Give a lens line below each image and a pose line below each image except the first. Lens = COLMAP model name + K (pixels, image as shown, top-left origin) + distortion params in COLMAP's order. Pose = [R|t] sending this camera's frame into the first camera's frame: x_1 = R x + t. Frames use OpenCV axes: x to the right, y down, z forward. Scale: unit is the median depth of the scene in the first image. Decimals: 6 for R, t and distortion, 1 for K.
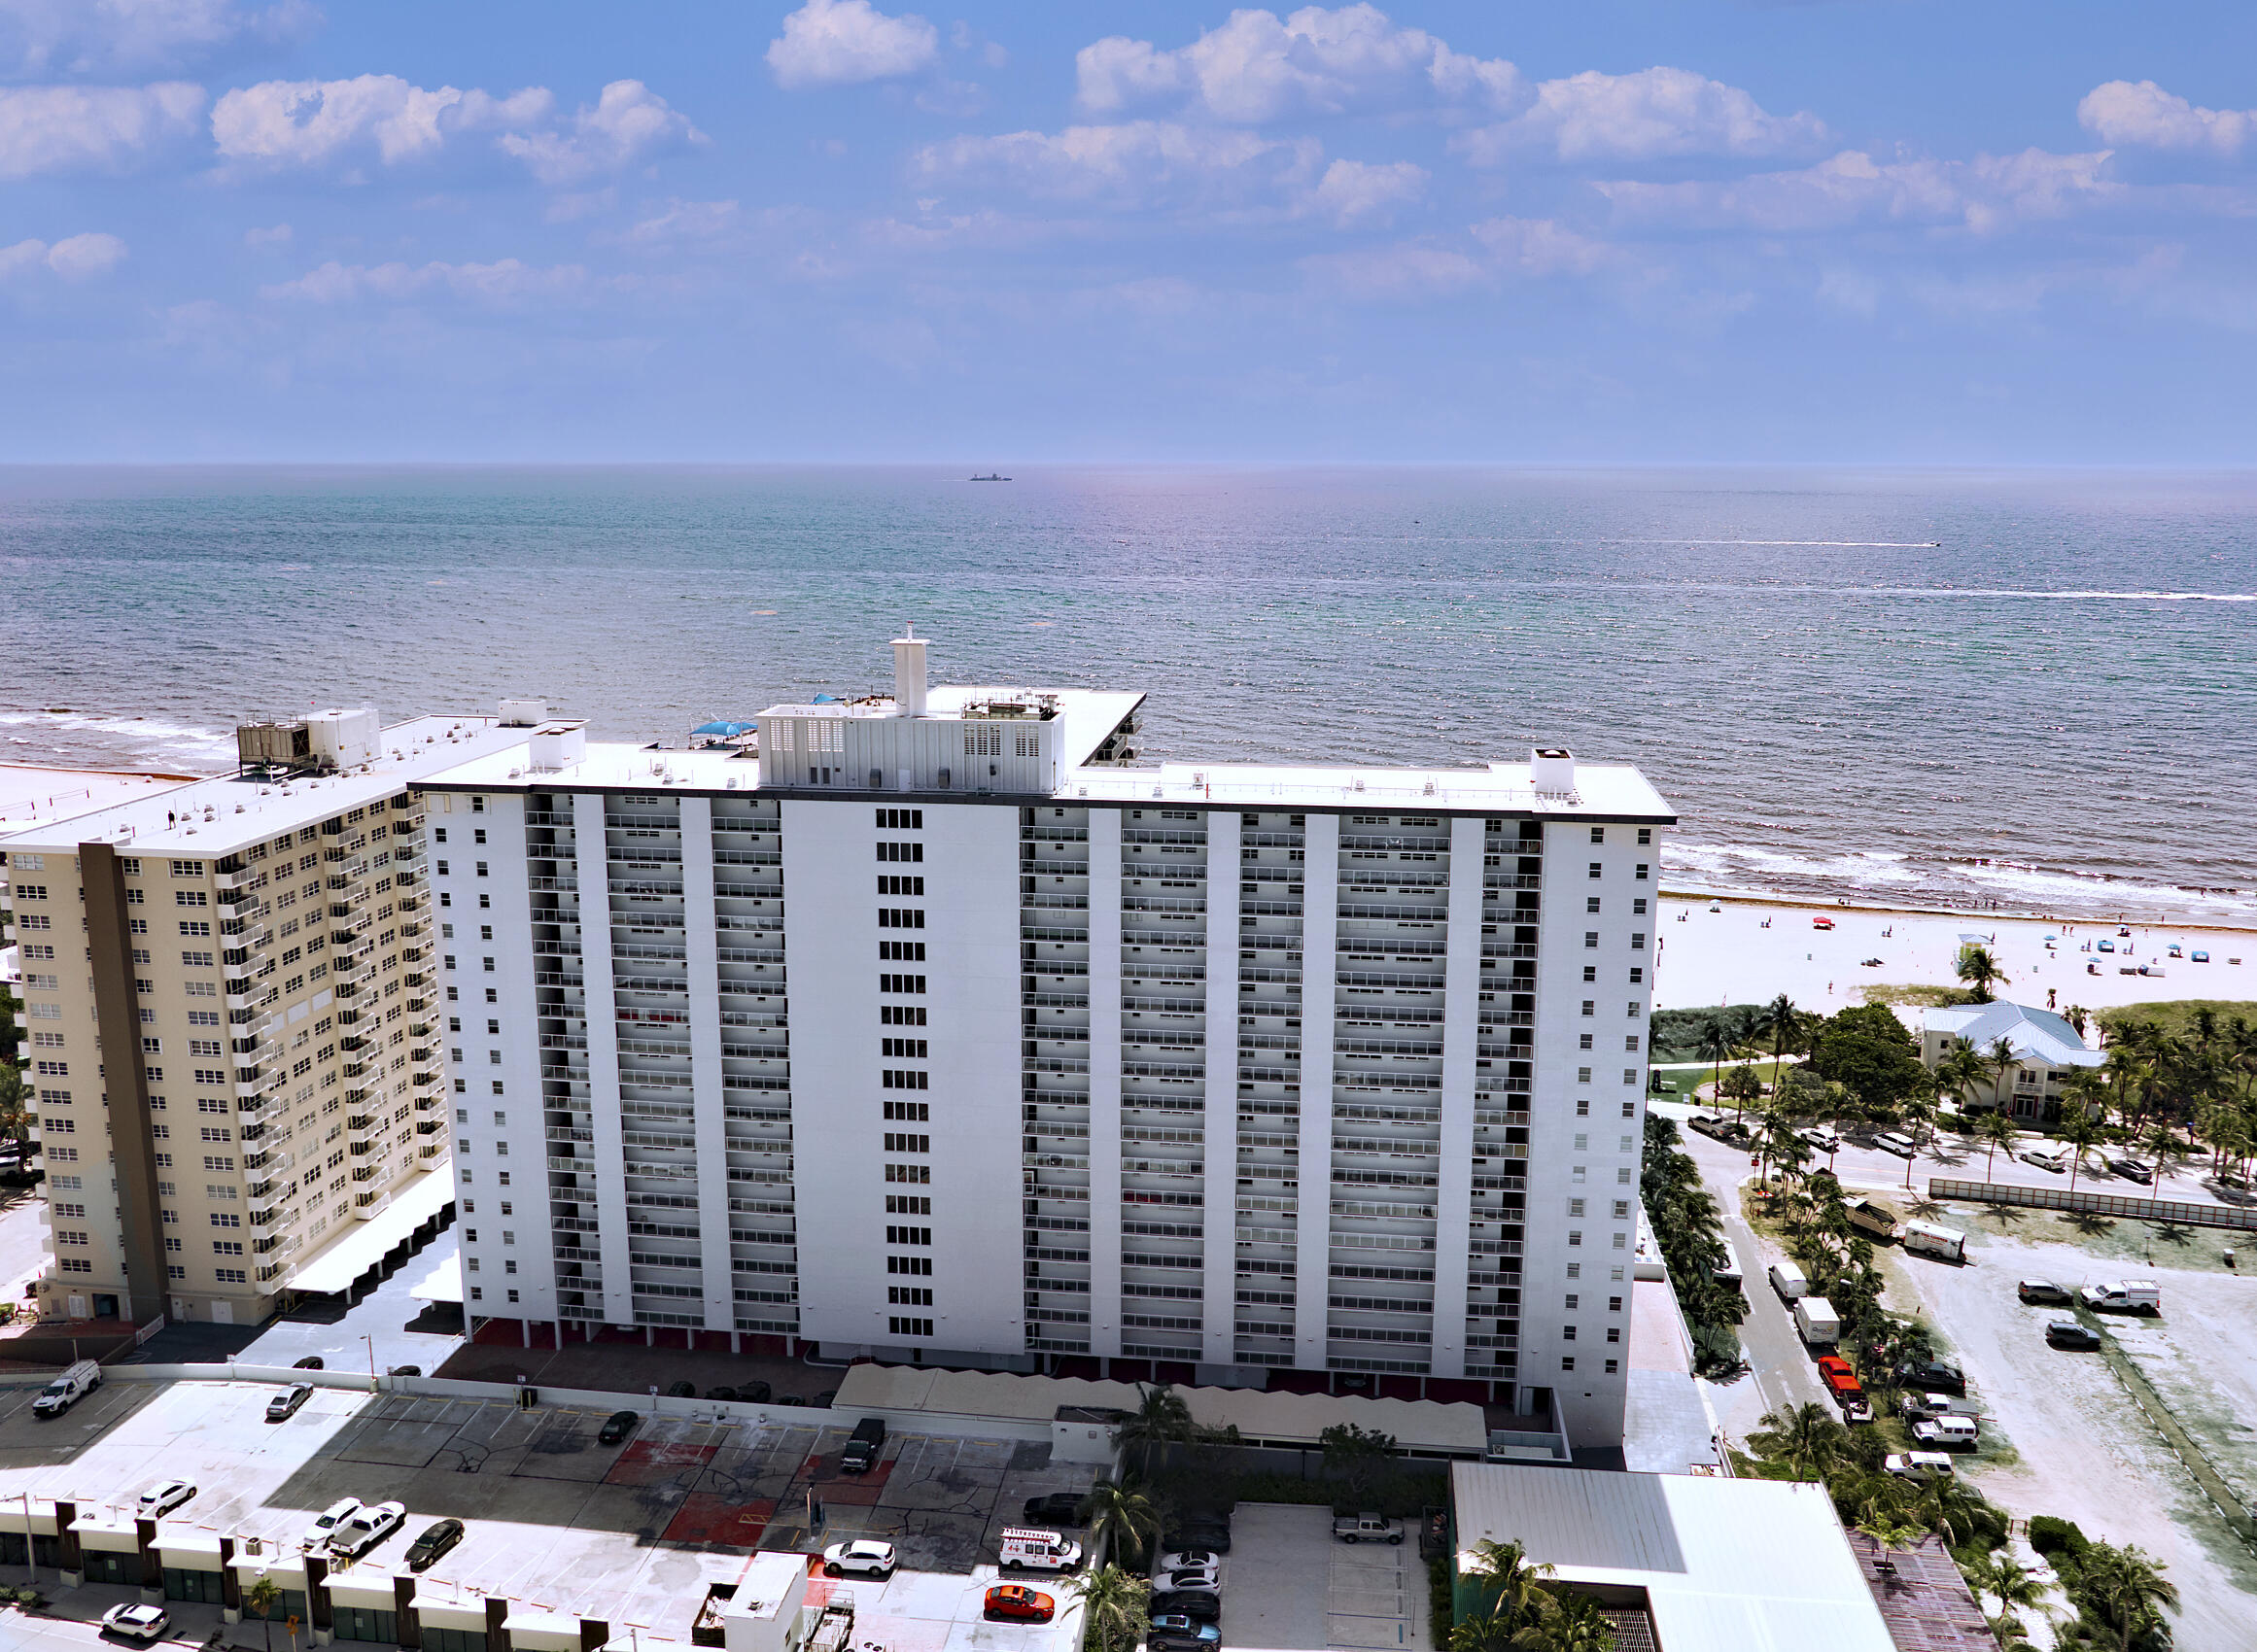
lens RADIAL K [[1762.3, 0, 1126.3], [0, 1762.3, 796.7], [0, 0, 1]] dist [-0.041696, 0.026779]
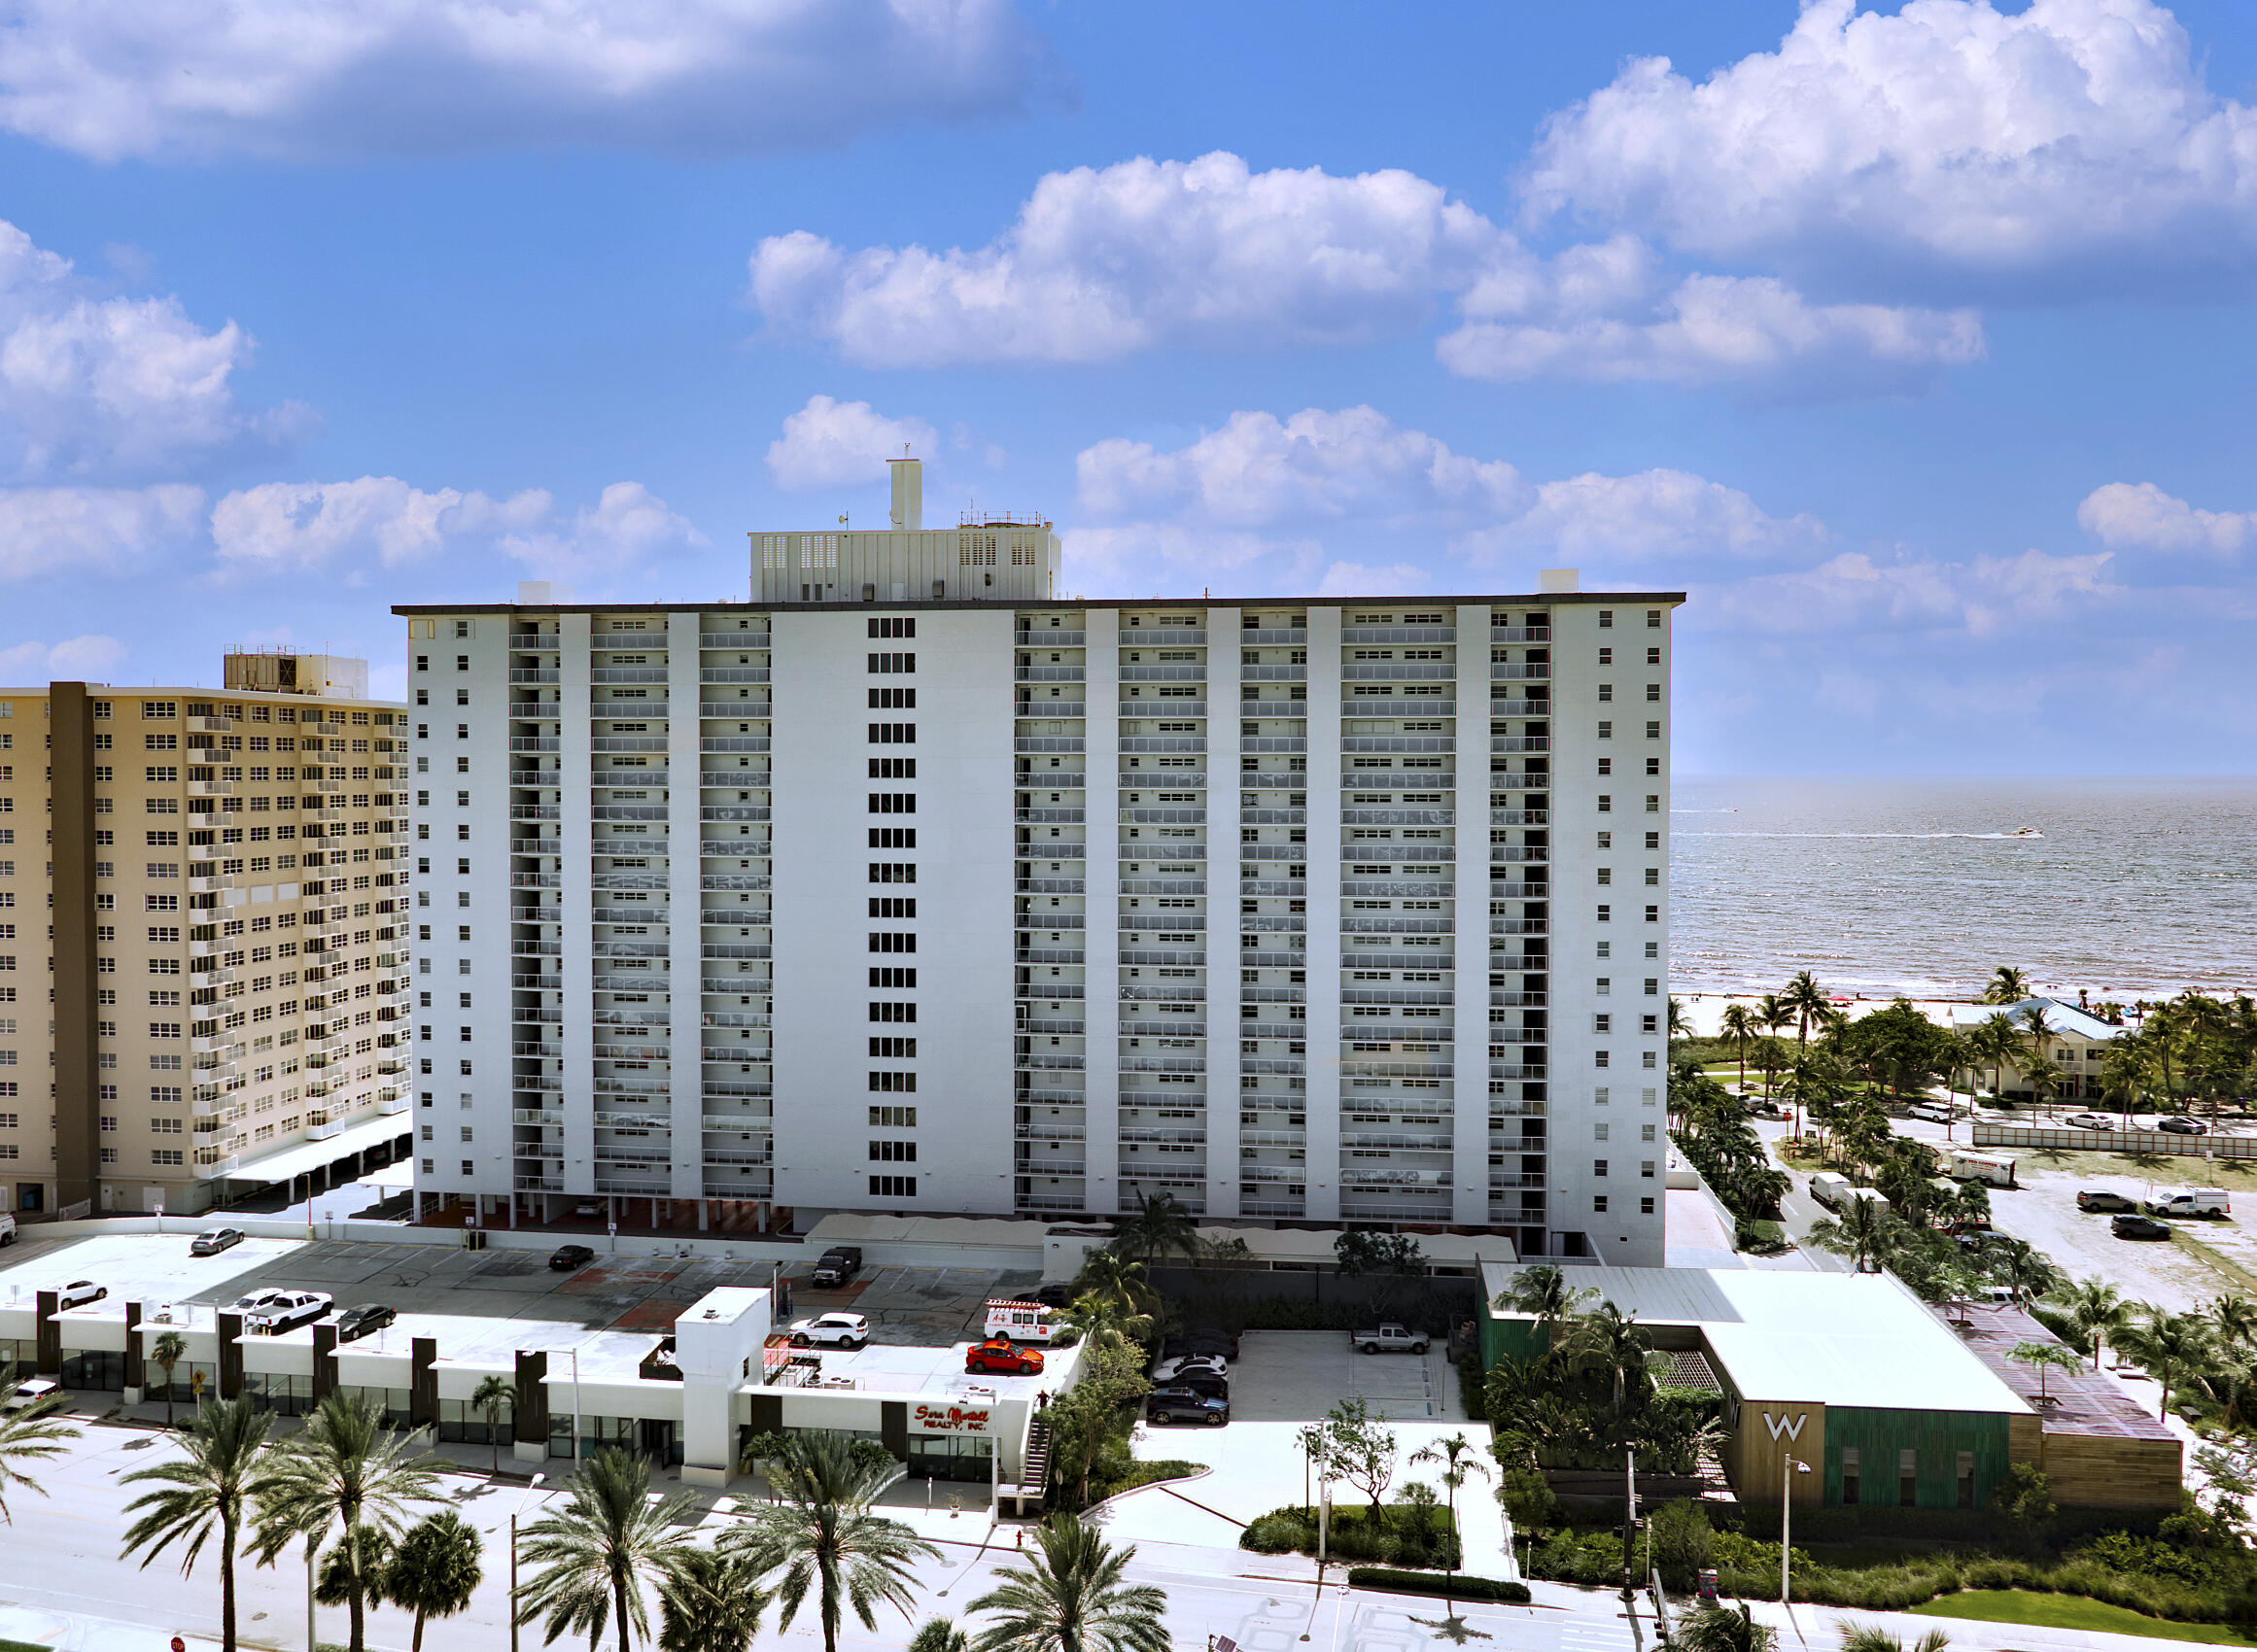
lens RADIAL K [[1762.3, 0, 1124.5], [0, 1762.3, 824.1], [0, 0, 1]] dist [-0.041696, 0.026779]
pose [[1.000000, -0.000056, 0.000589, -0.000181], [0.000150, 0.986796, -0.161966, 0.264508], [-0.000572, 0.161966, 0.986796, 0.049752]]
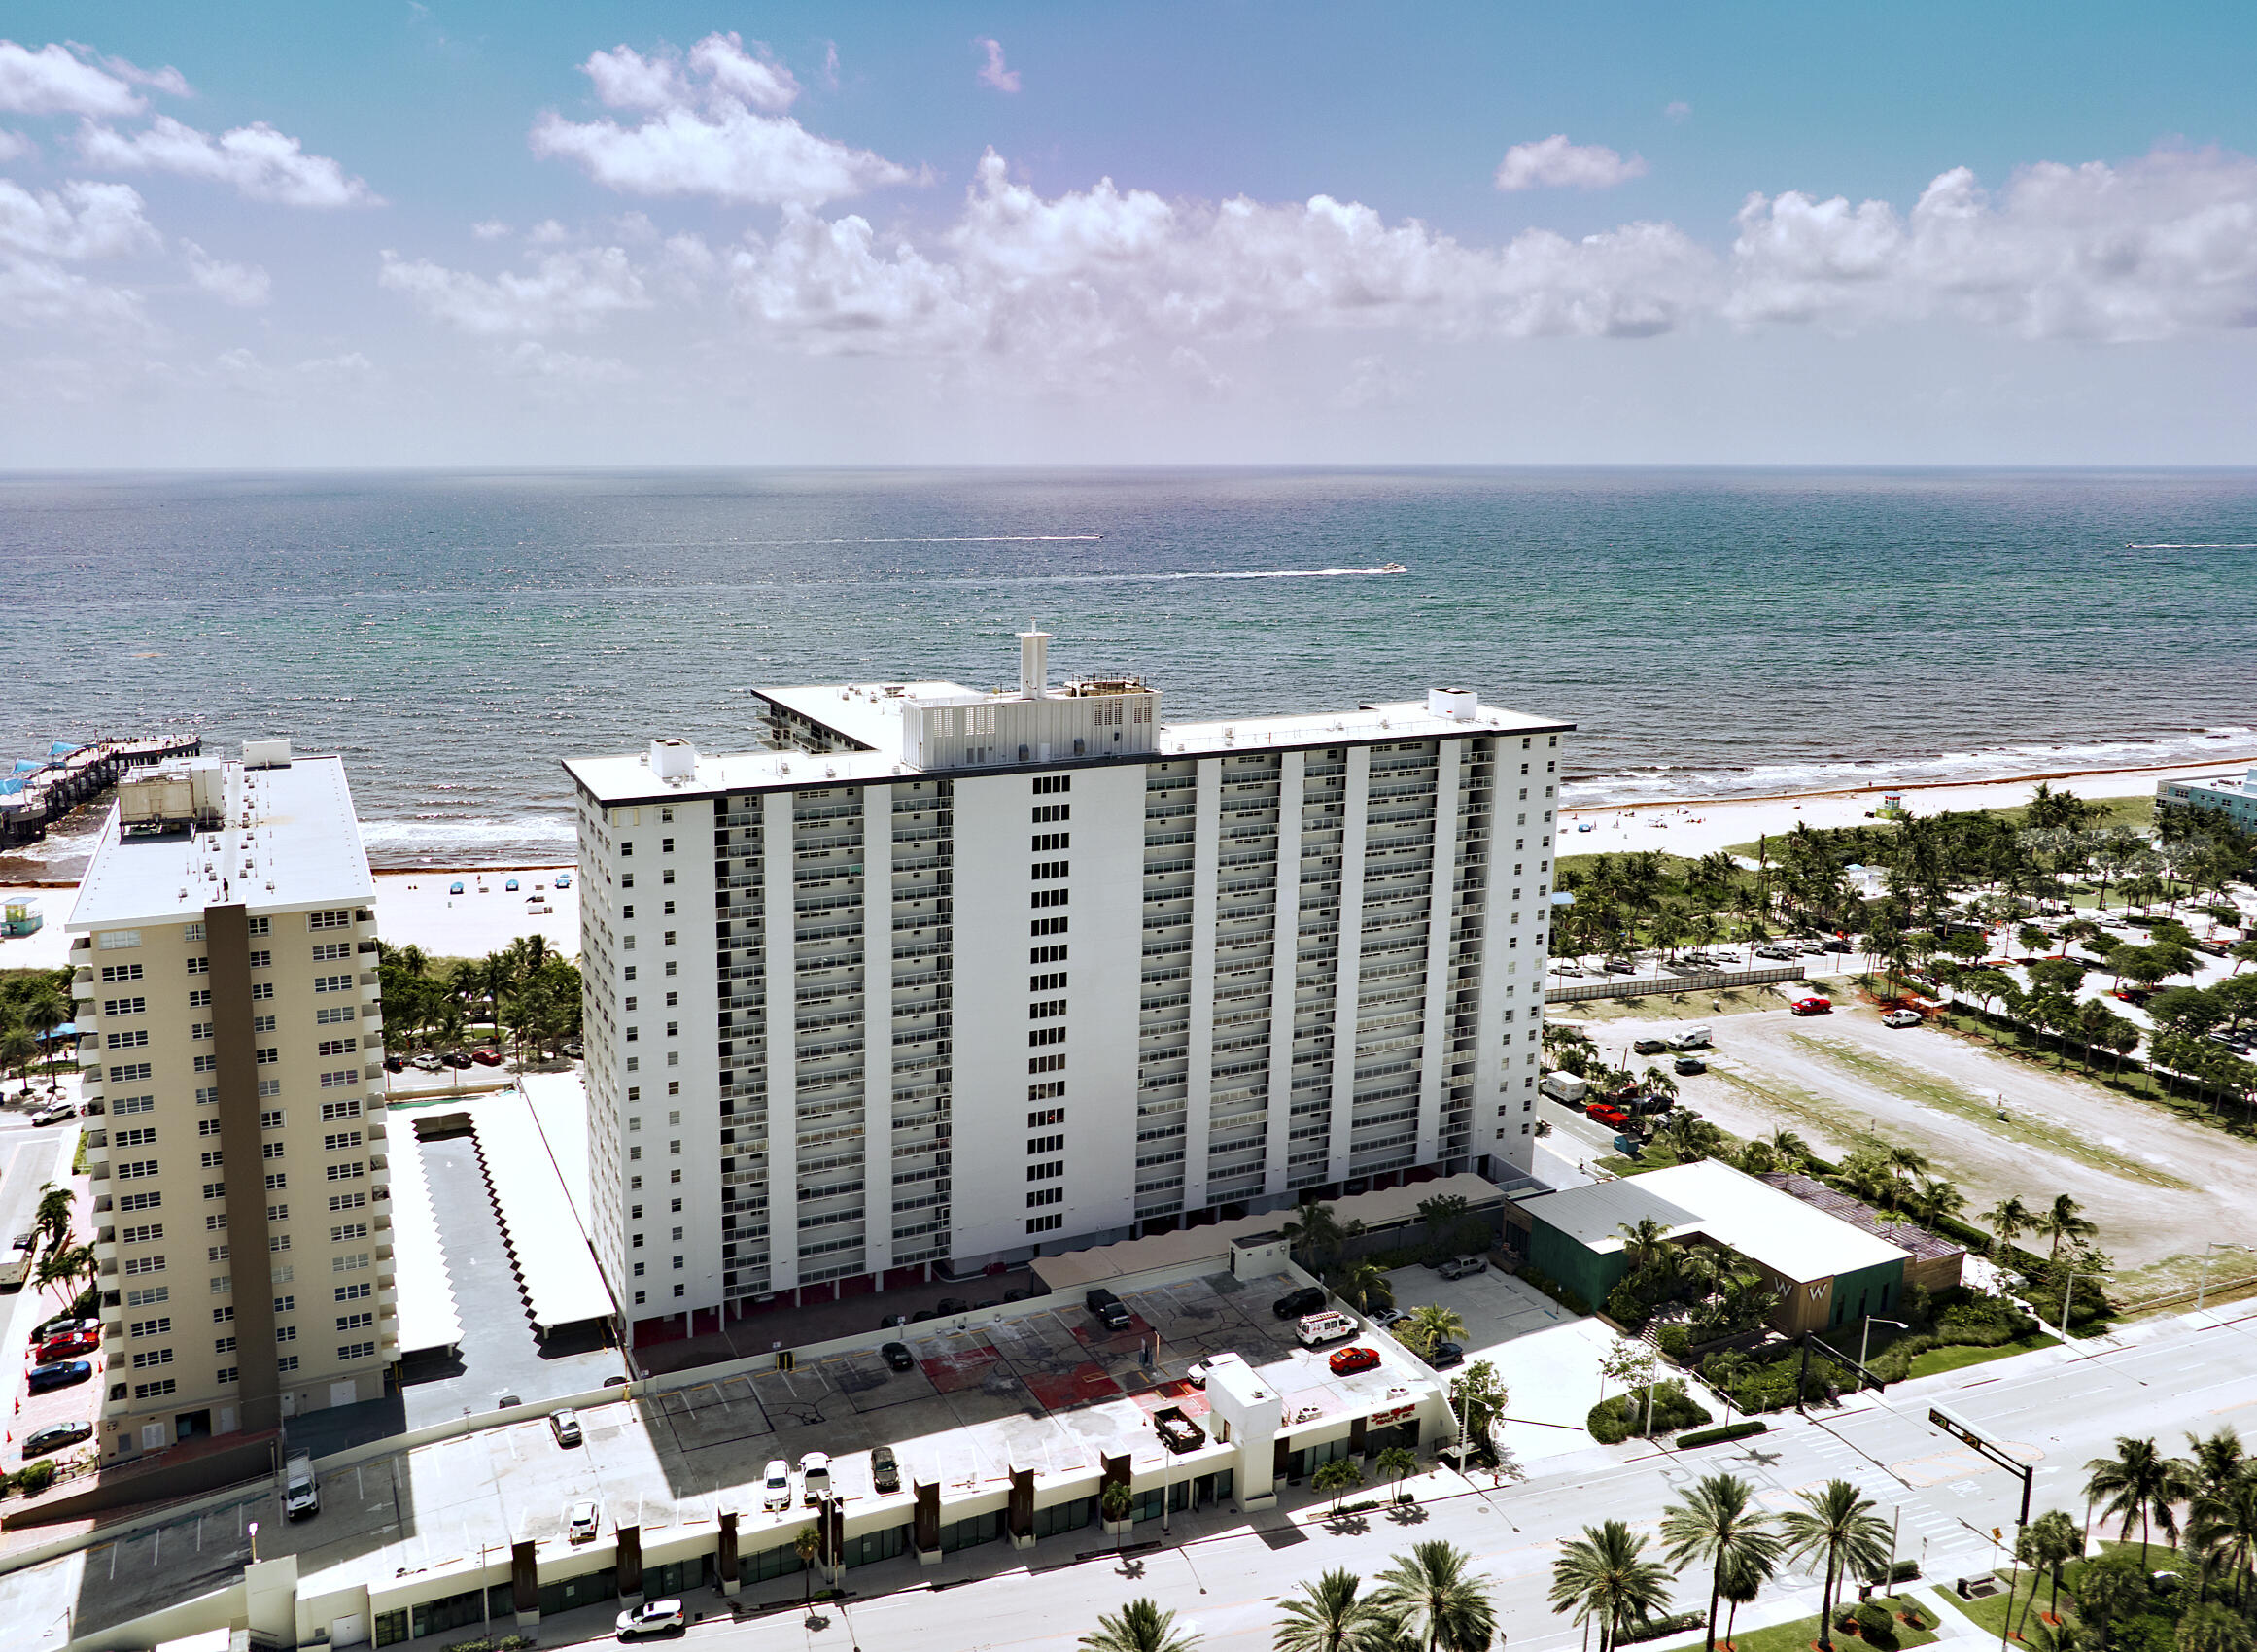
lens RADIAL K [[1762.3, 0, 1134.5], [0, 1762.3, 820.5], [0, 0, 1]] dist [-0.041696, 0.026779]
pose [[0.850471, -0.109903, 0.514413, -0.654013], [0.102210, 0.993818, 0.043344, -0.008590], [-0.515997, 0.015715, 0.856447, -0.032448]]
